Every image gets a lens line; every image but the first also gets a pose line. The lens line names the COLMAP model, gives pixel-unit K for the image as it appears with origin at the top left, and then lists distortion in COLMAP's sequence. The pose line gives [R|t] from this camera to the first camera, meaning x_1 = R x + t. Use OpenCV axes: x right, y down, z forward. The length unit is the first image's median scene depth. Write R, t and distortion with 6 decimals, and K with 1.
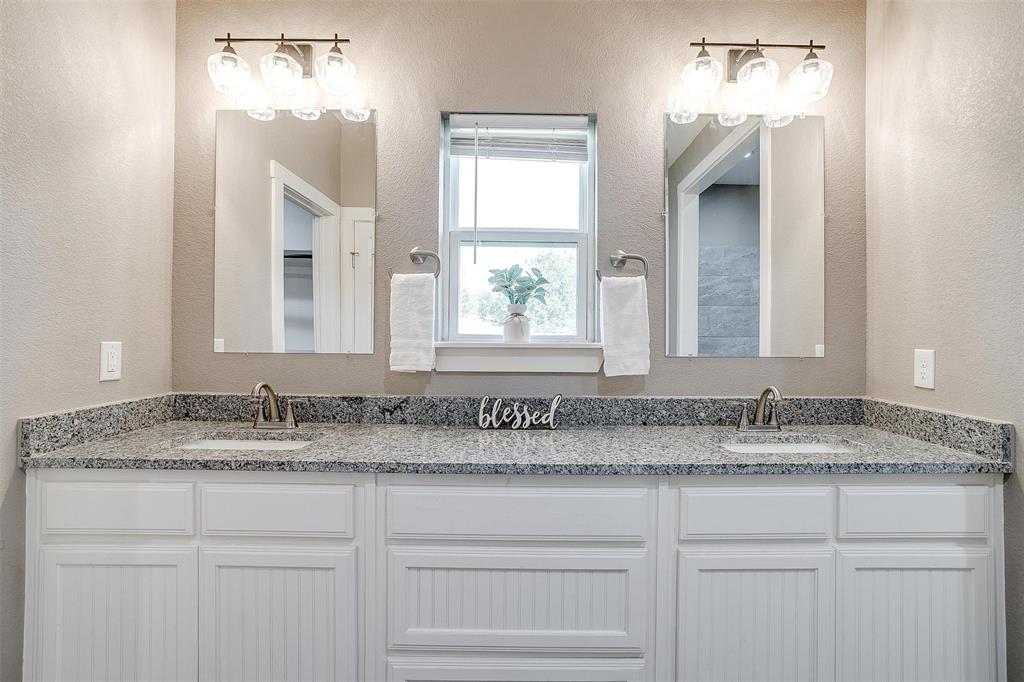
lens RADIAL K [[495.5, 0, 512.0], [0, 495.5, 341.0], [0, 0, 1]] dist [-0.063493, 0.035626]
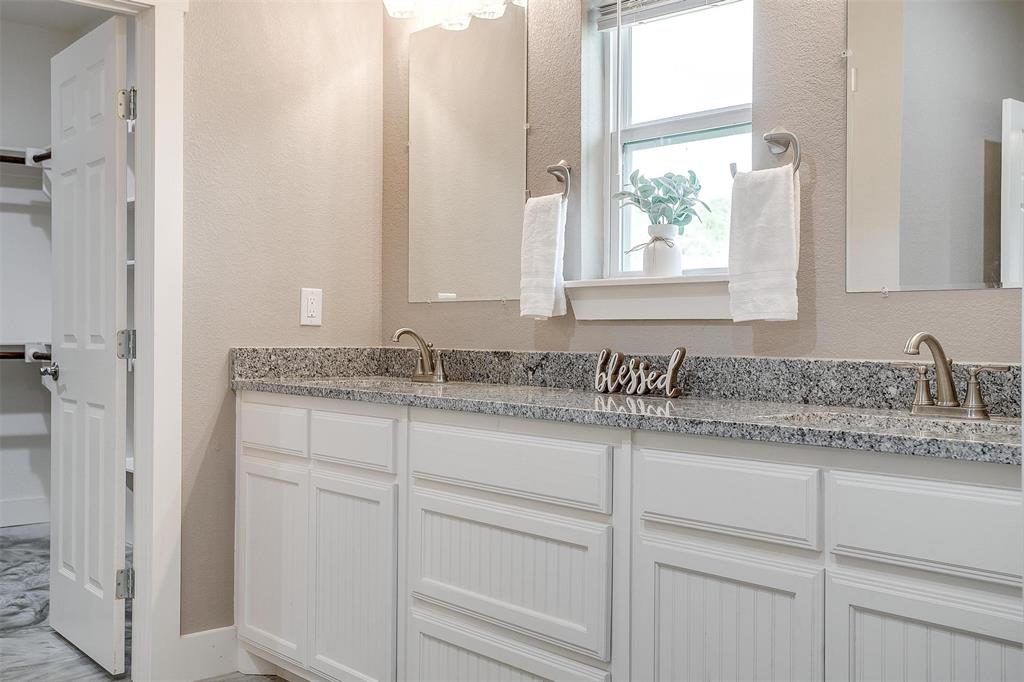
lens RADIAL K [[1060.4, 0, 512.0], [0, 1060.4, 341.0], [0, 0, 1]] dist [0.006466, 0.005683]
pose [[0.660360, 0.006791, -0.750918, 1.070258], [-0.014458, 0.999889, -0.003672, 0.106809], [0.750810, 0.013281, 0.660385, -0.170623]]
